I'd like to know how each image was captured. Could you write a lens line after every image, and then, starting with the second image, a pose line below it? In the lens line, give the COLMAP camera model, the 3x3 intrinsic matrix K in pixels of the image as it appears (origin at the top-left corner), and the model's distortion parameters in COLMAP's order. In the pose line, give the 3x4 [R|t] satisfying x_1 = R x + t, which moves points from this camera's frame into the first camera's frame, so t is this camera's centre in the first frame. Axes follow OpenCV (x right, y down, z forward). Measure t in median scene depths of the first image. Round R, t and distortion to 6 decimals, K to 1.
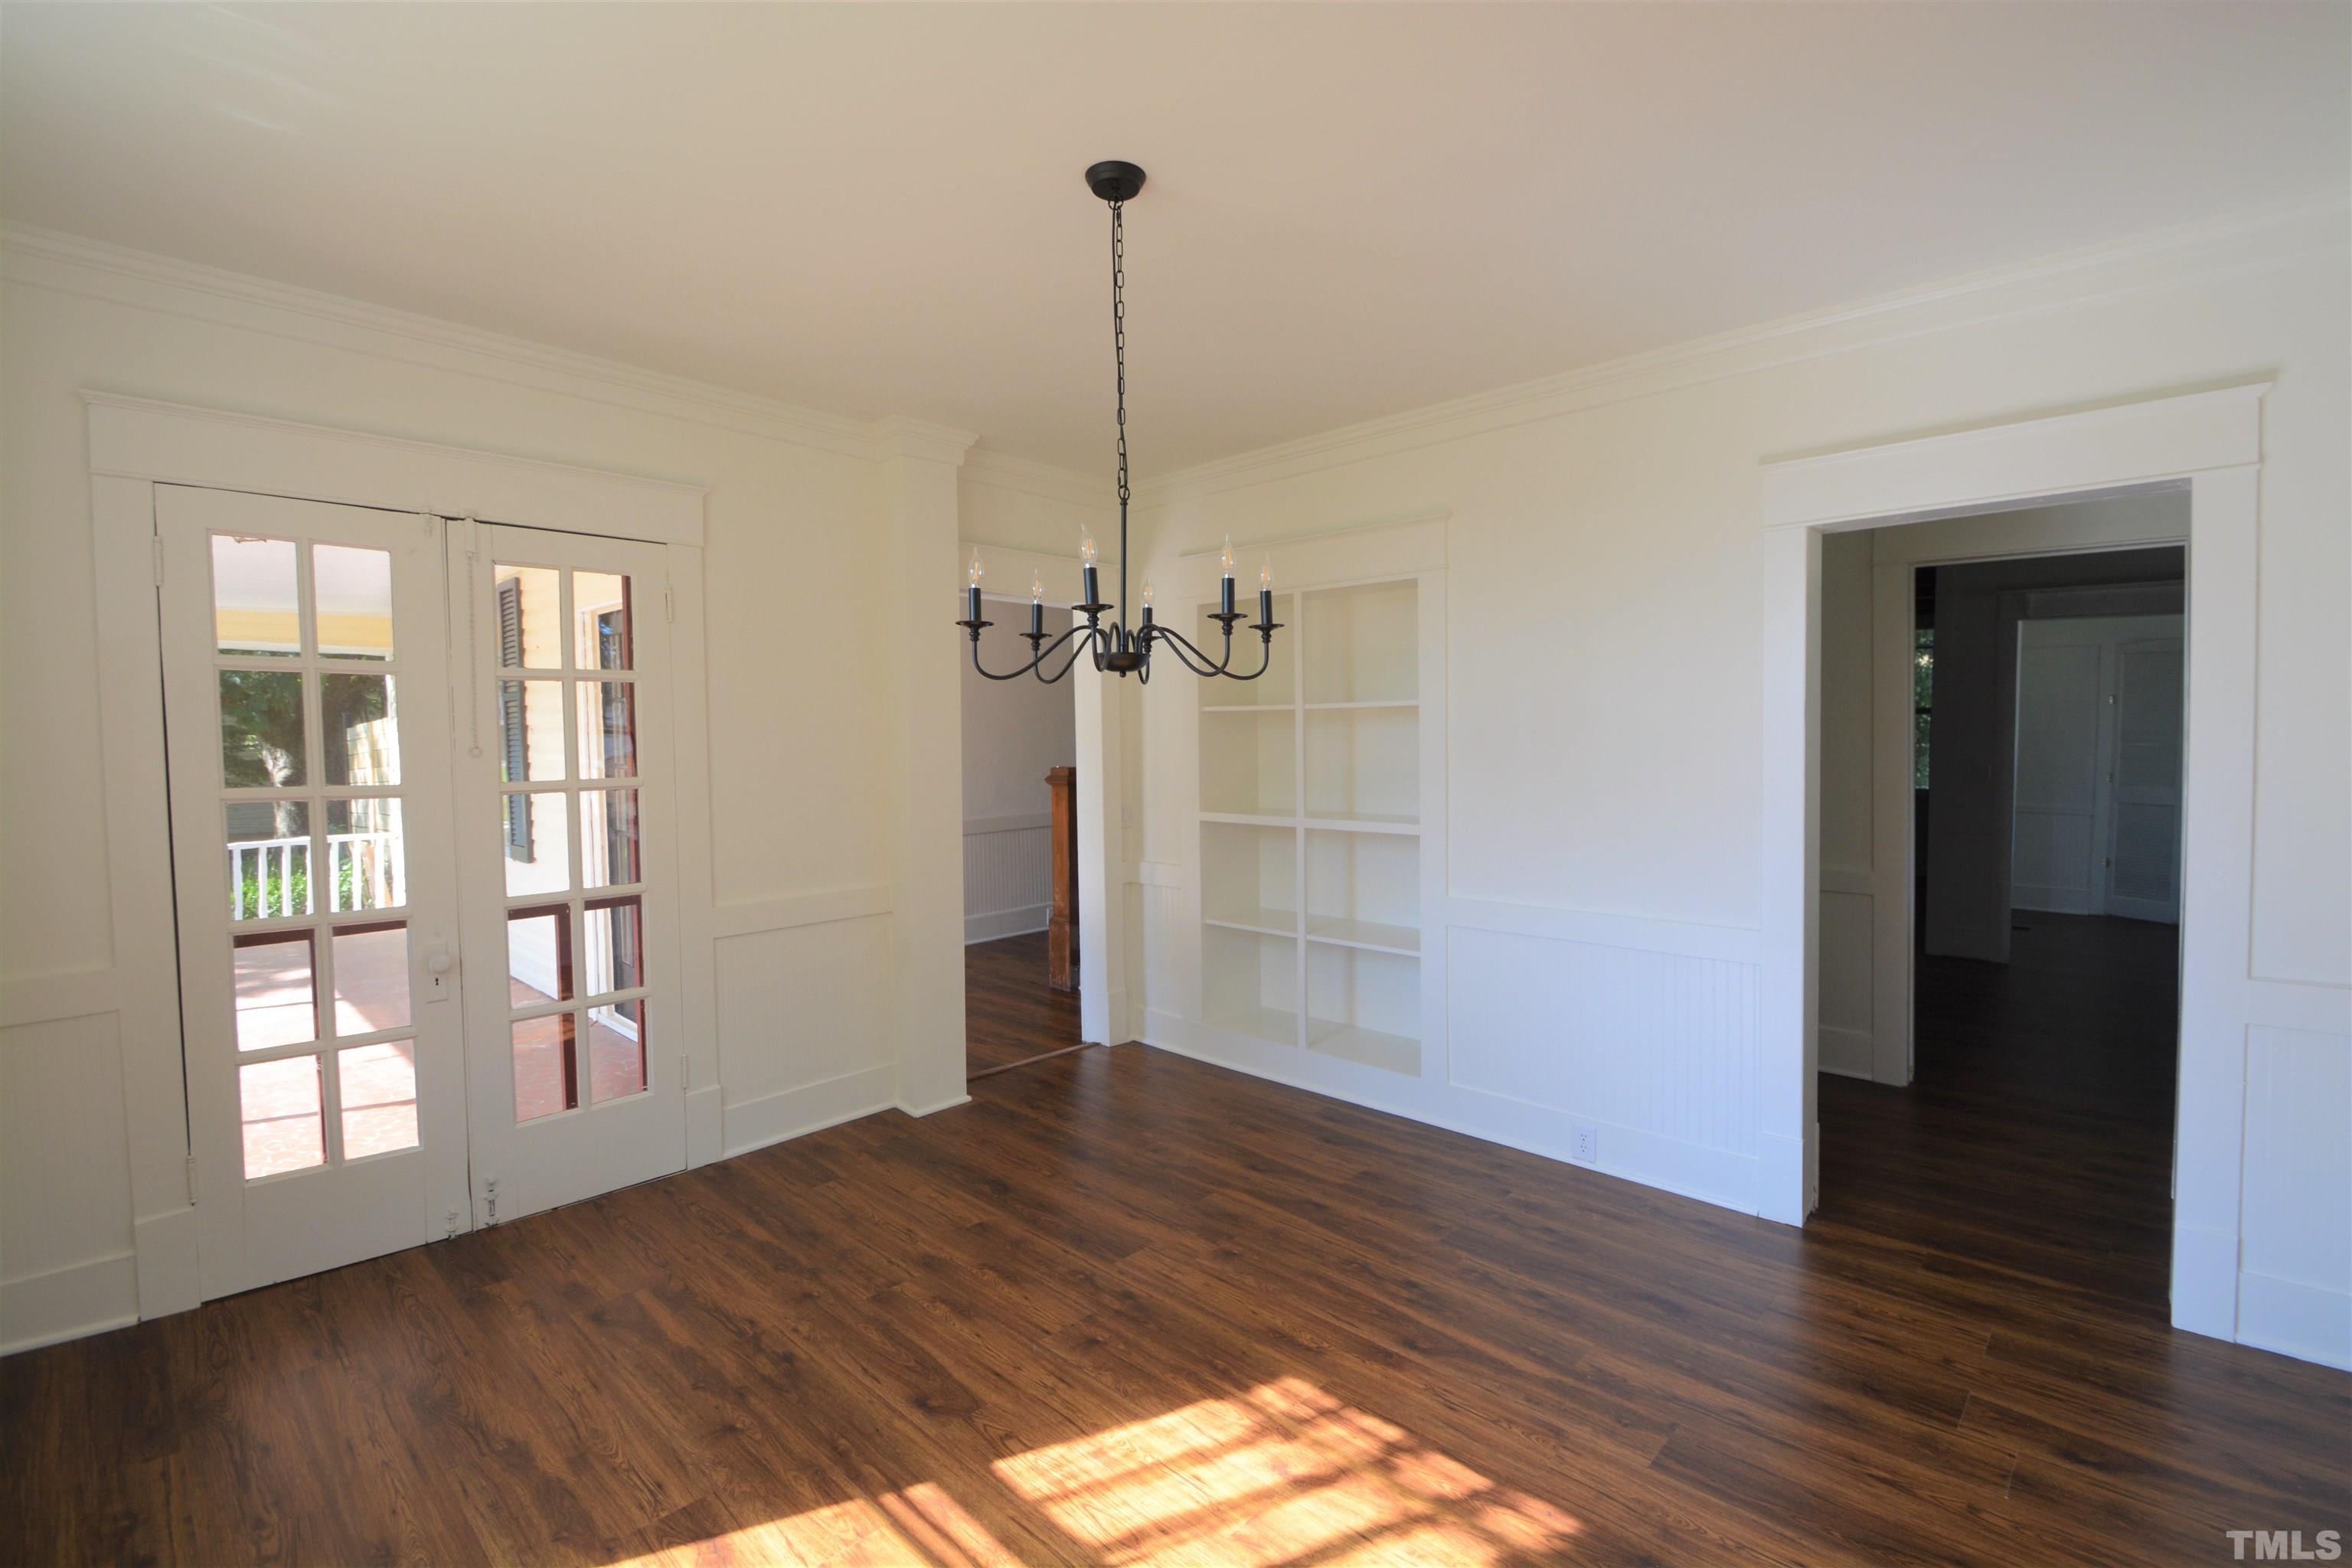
lens RADIAL K [[1080.5, 0, 1233.5], [0, 1080.5, 760.5], [0, 0, 1]] dist [0.015039, -0.016090]
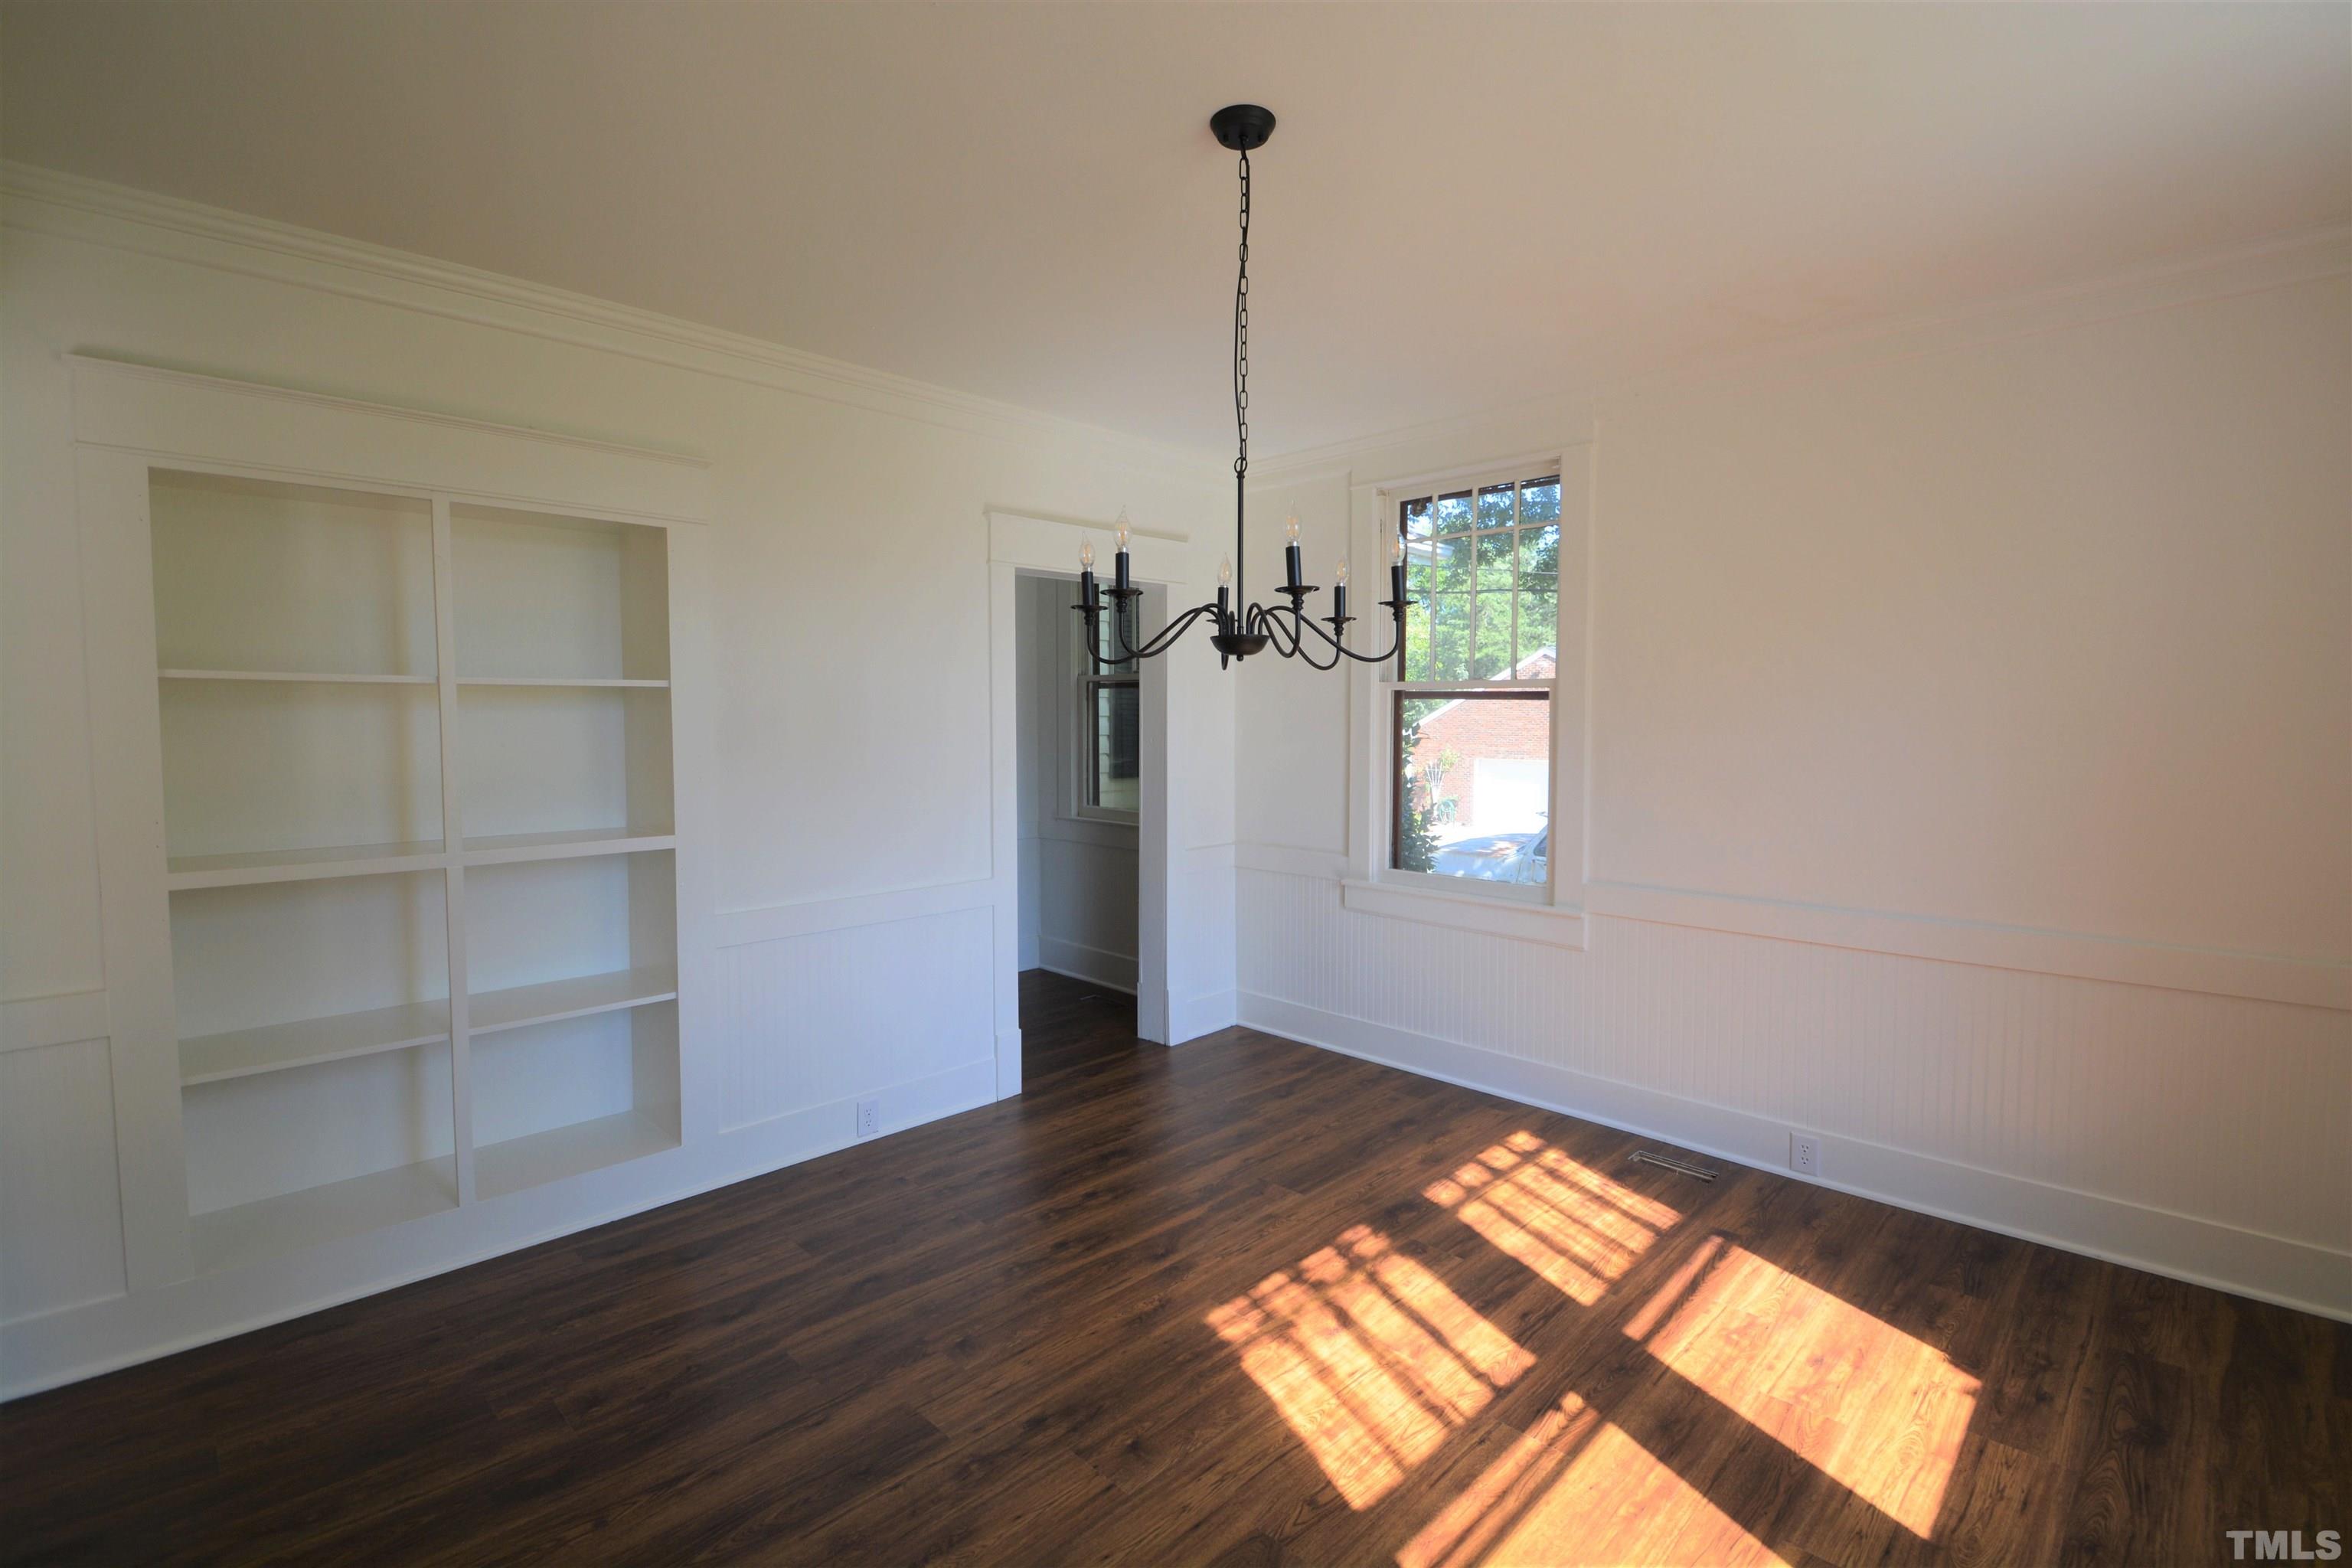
lens RADIAL K [[1028.2, 0, 1186.1], [0, 1028.2, 761.3], [0, 0, 1]] dist [0.012841, -0.015755]
pose [[0.046494, -0.033369, 0.998361, -0.992618], [0.026935, 0.999120, 0.032140, -0.018603], [-0.998555, 0.025397, 0.047352, 0.997208]]
